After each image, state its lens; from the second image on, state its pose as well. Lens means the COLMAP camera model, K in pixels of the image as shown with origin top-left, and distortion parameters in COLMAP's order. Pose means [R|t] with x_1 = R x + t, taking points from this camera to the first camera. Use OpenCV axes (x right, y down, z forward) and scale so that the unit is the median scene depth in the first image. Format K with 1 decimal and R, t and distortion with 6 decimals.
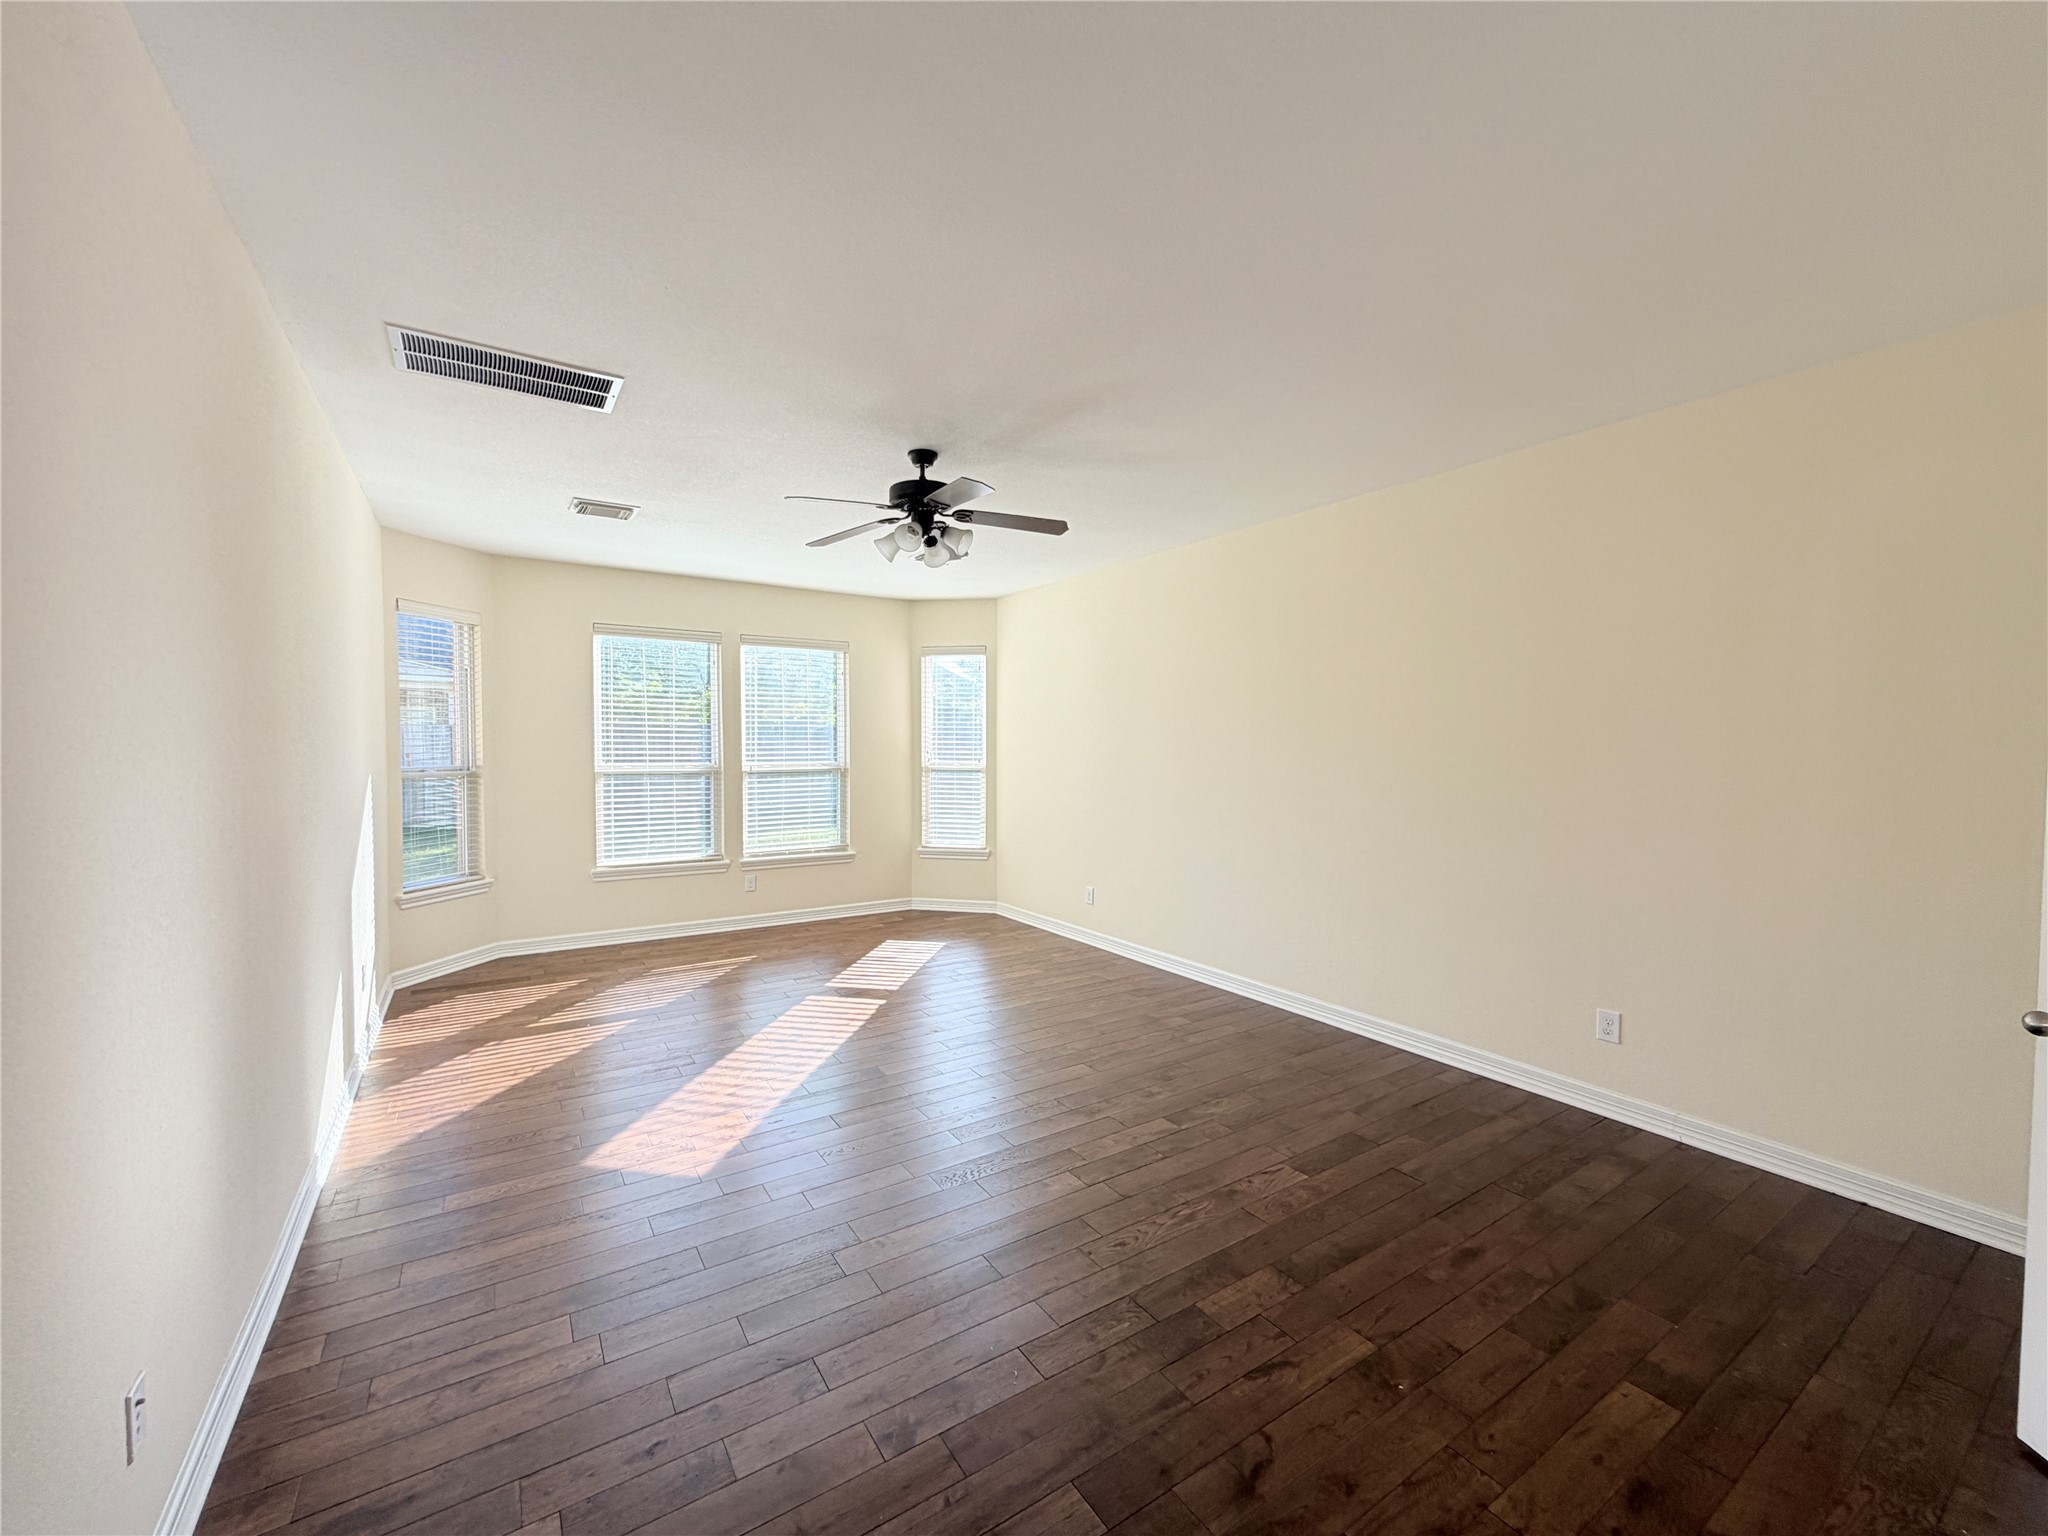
lens RADIAL K [[814.6, 0, 1017.8], [0, 814.6, 770.3], [0, 0, 1]] dist [-0.000647, -0.000136]
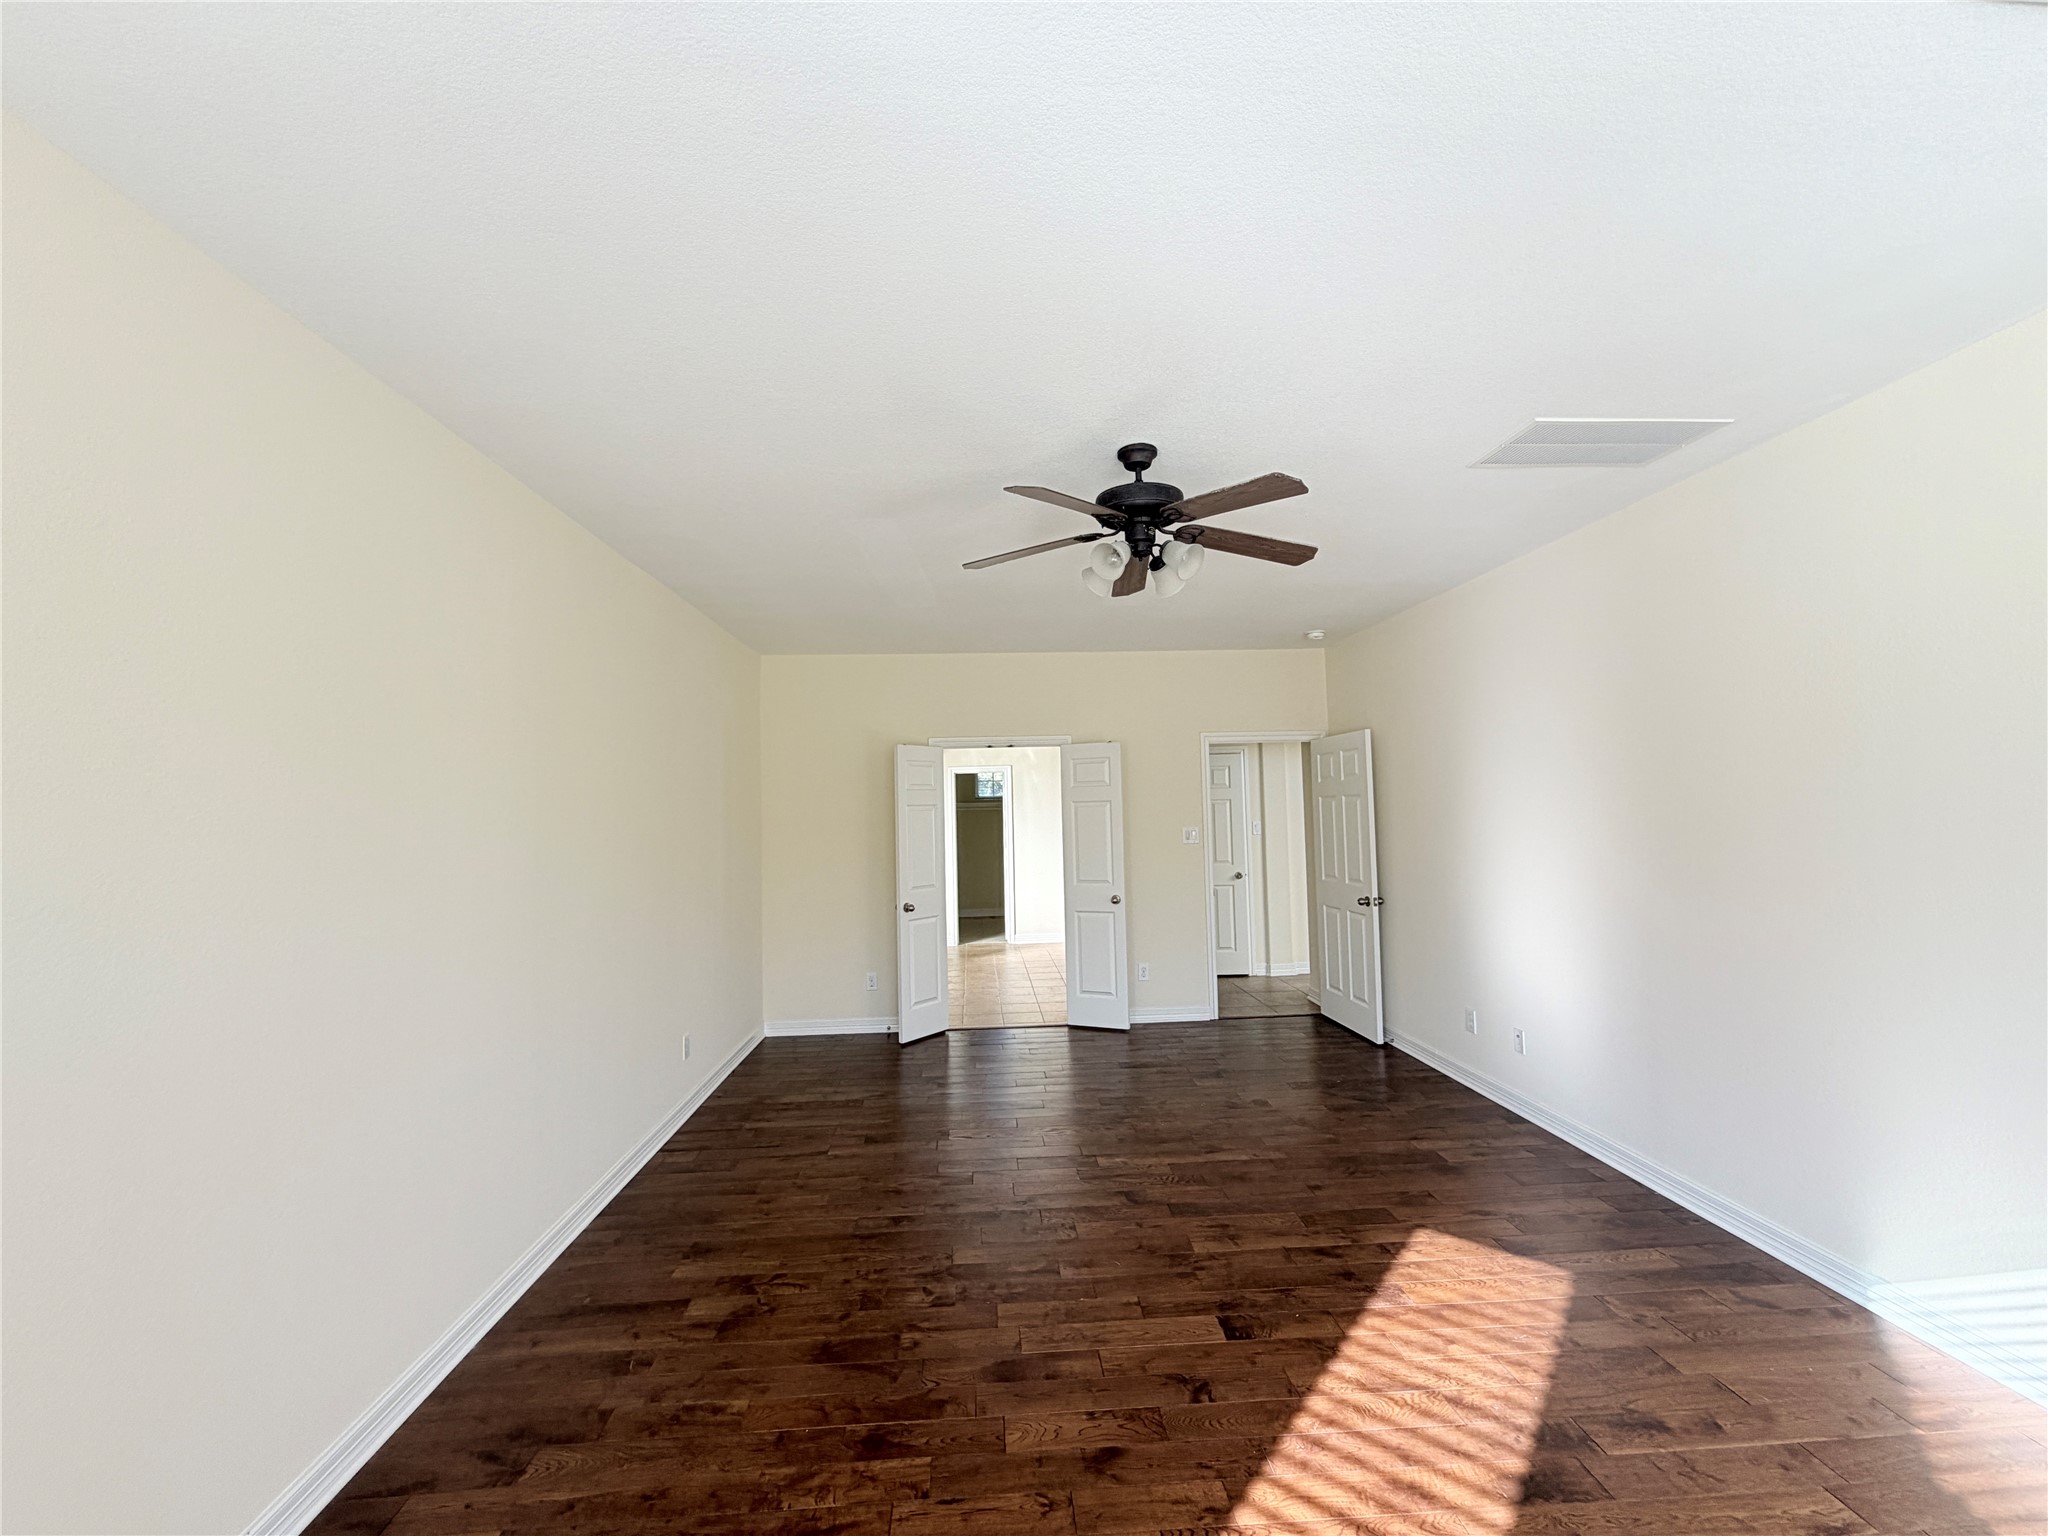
lens RADIAL K [[814.6, 0, 1017.8], [0, 814.6, 770.3], [0, 0, 1]] dist [-0.000647, -0.000136]
pose [[-0.867583, 0.043044, 0.495425, -0.381529], [0.035049, 0.999062, -0.025423, -0.075372], [-0.496055, -0.004692, -0.868278, 1.711901]]
